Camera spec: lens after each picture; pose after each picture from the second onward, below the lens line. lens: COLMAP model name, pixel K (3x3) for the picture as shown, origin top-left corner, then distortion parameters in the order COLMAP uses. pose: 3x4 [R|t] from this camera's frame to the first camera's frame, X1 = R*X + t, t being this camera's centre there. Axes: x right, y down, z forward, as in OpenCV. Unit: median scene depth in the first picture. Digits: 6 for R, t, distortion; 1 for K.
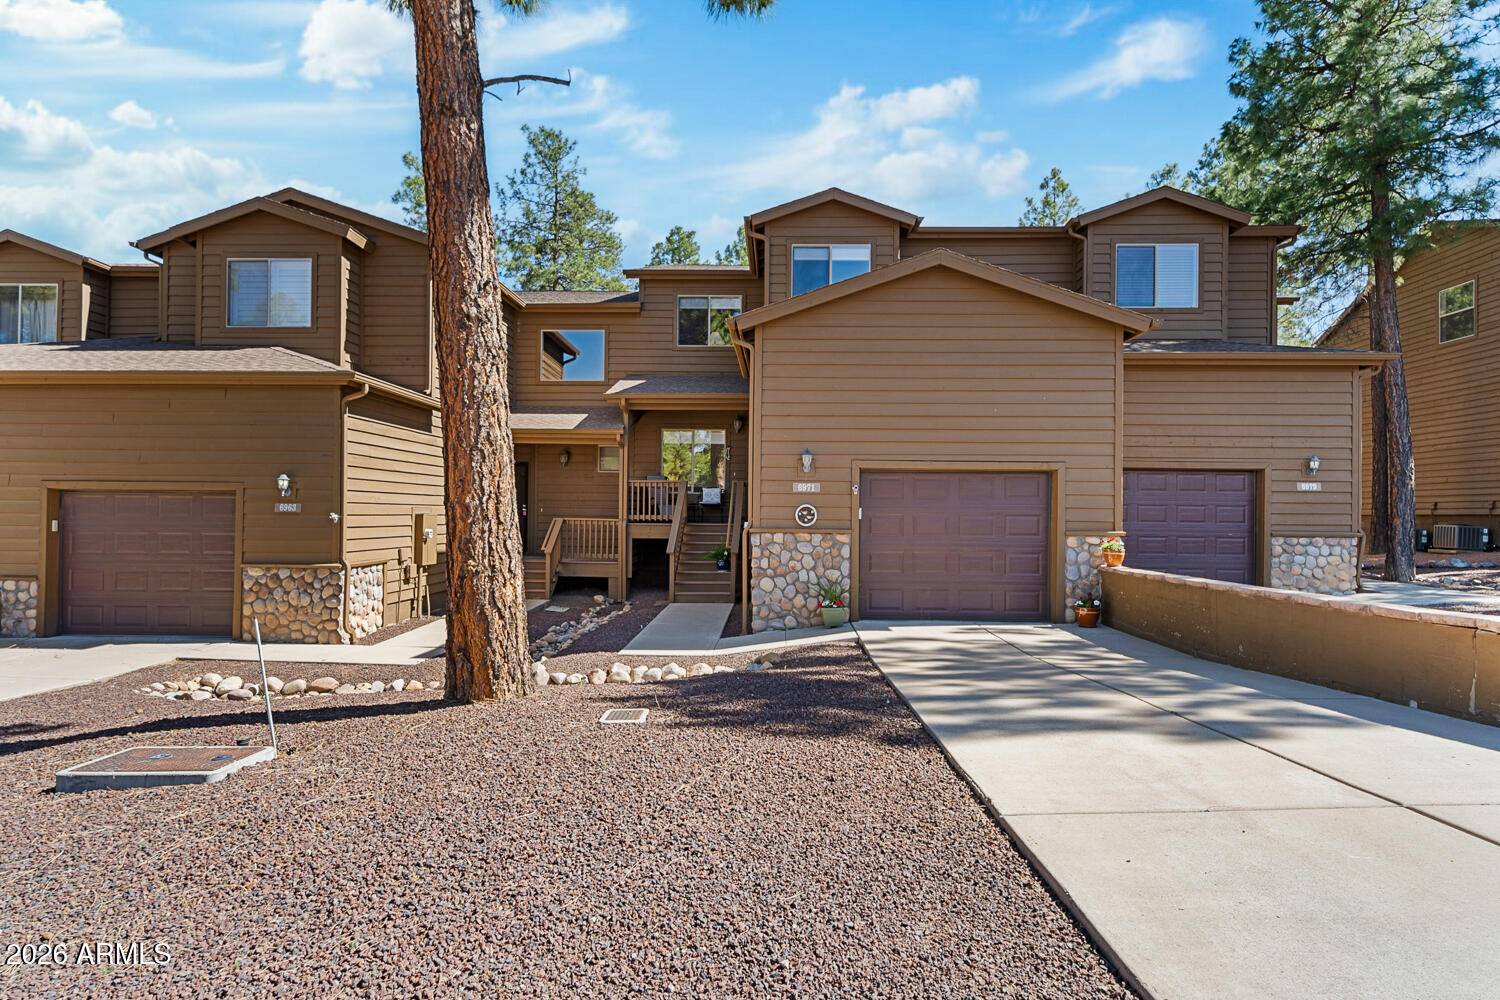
lens RADIAL K [[819.8, 0, 750.0], [0, 819.8, 500.0], [0, 0, 1]] dist [0.028097, -0.011434]
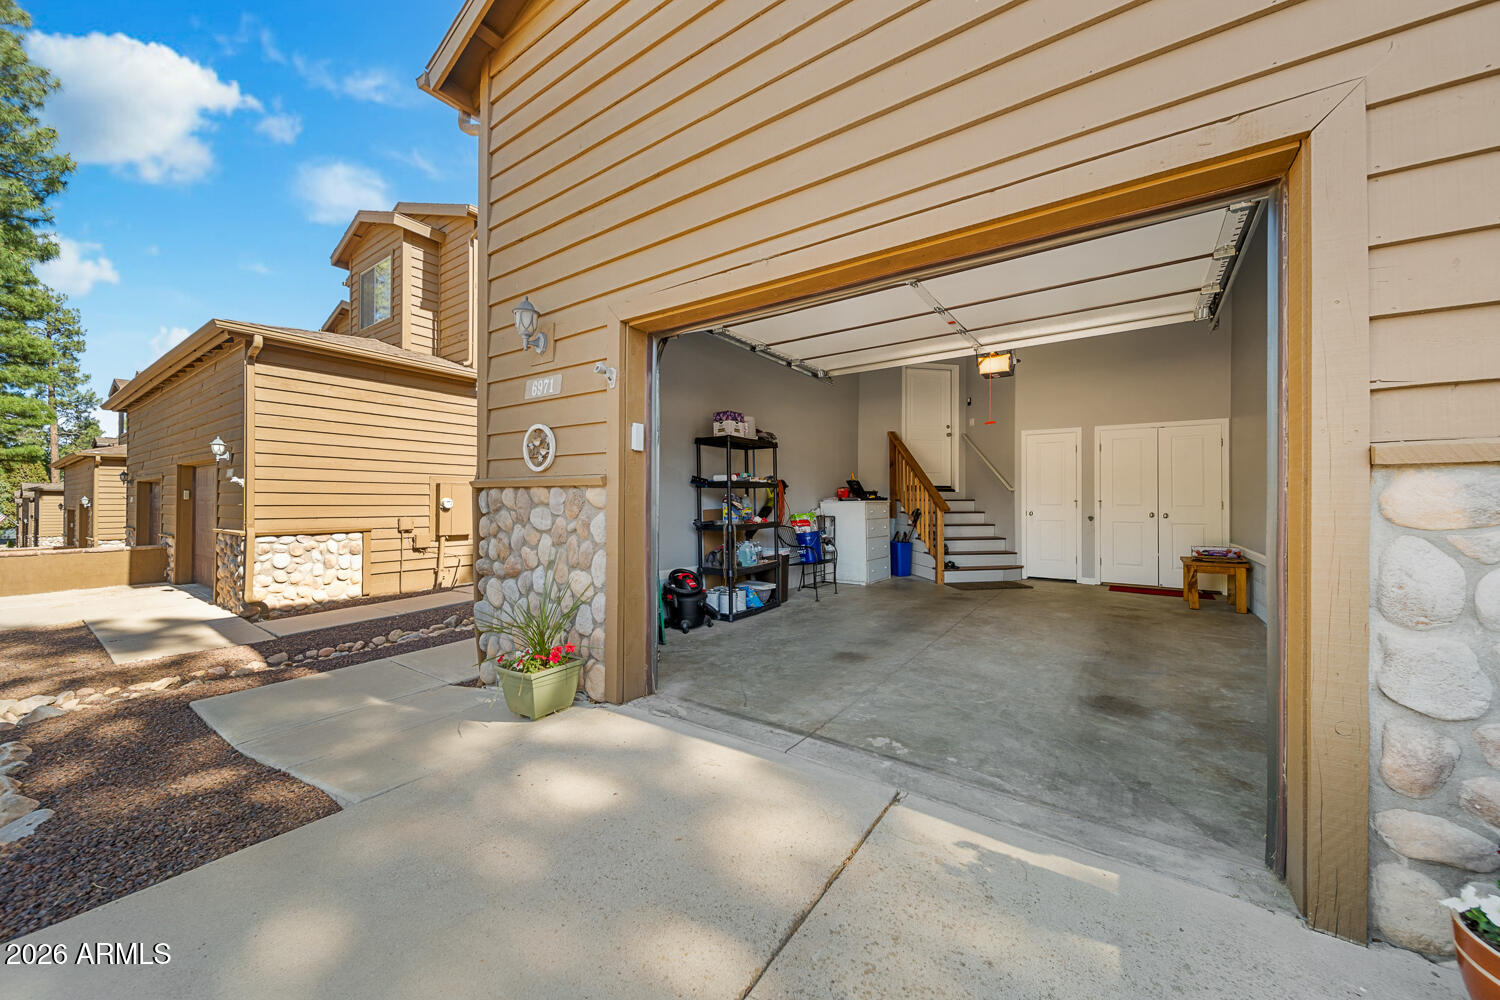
lens RADIAL K [[538.2, 0, 747.4], [0, 538.2, 502.2], [0, 0, 1]] dist [0.012364, -0.003556]
pose [[0.853126, -0.005855, -0.521671, 0.310596], [0.012149, 0.999889, 0.008646, 0.046602], [0.521563, -0.013714, 0.853103, 0.777816]]
